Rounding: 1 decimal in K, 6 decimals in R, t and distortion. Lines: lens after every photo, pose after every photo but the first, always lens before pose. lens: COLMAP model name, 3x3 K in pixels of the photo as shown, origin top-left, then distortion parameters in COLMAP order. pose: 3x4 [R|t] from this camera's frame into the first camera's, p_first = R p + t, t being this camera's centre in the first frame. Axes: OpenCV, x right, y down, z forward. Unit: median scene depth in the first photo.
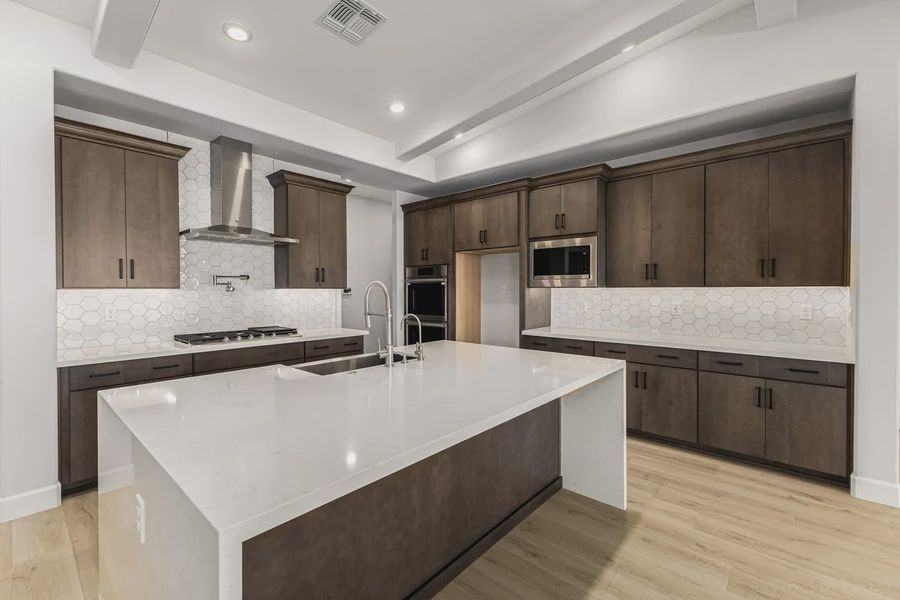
lens RADIAL K [[388.8, 0, 449.7], [0, 388.8, 293.1], [0, 0, 1]] dist [0.010140, -0.000047]
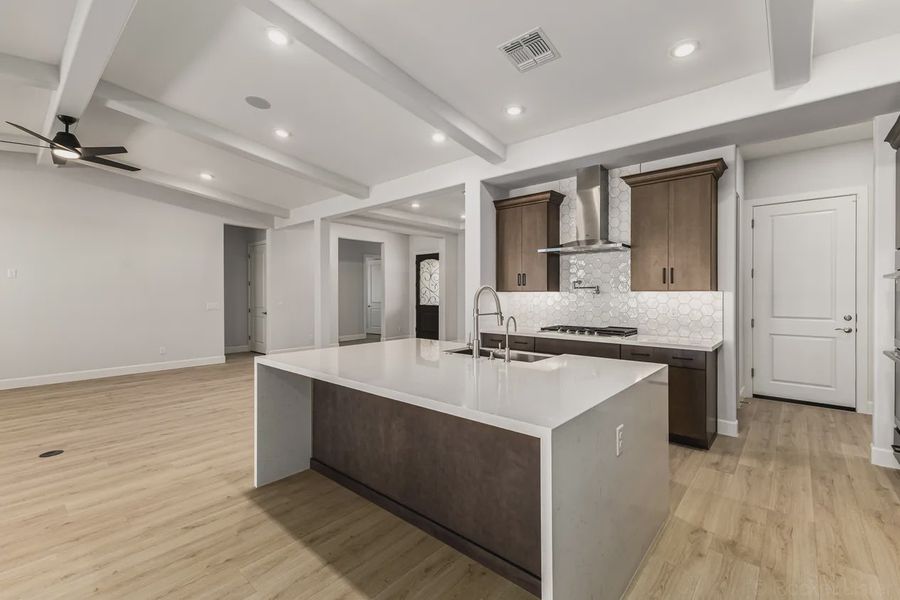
lens RADIAL K [[388.8, 0, 449.7], [0, 388.8, 293.1], [0, 0, 1]] dist [0.010140, -0.000047]
pose [[0.008709, 0.003554, -0.999956, 0.582946], [-0.008052, 0.999962, 0.003484, -0.007029], [0.999930, 0.008021, 0.008737, 0.514186]]
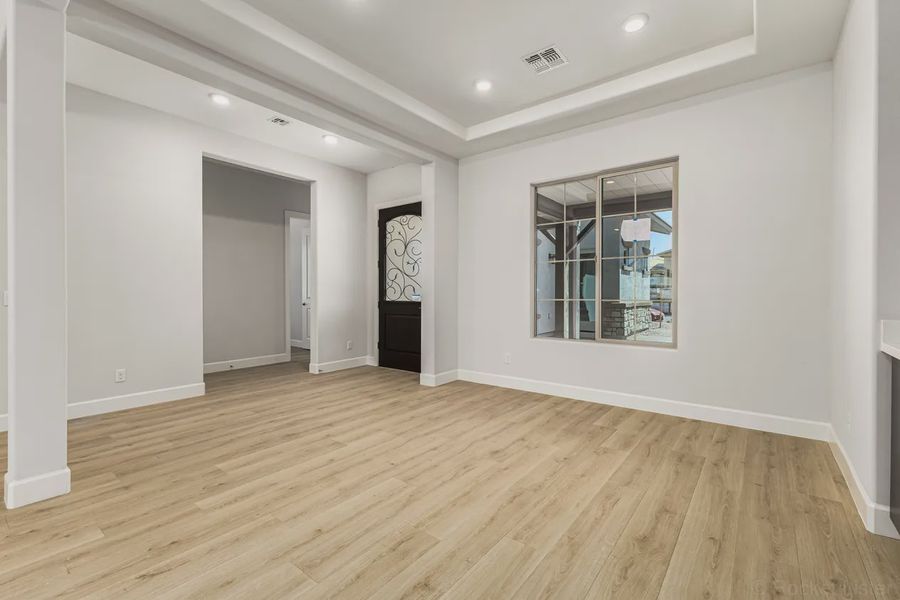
lens RADIAL K [[393.8, 0, 451.2], [0, 393.8, 295.5], [0, 0, 1]] dist [0.005387, 0.000258]
pose [[0.064864, 0.007320, -0.997867, -0.695698], [-0.011726, 0.999910, 0.006572, 0.056454], [0.997825, 0.011275, 0.064944, 0.479063]]
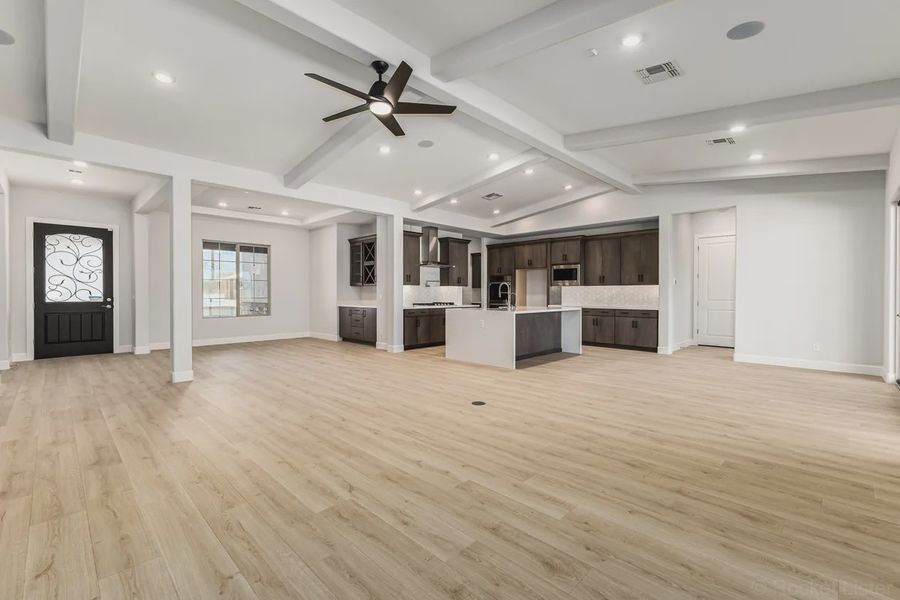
lens RADIAL K [[393.8, 0, 451.2], [0, 393.8, 295.5], [0, 0, 1]] dist [0.005387, 0.000258]
pose [[0.998790, 0.004290, -0.048981, -0.290743], [-0.004558, 0.999975, -0.005373, 0.061085], [0.048957, 0.005590, 0.998785, -1.442041]]
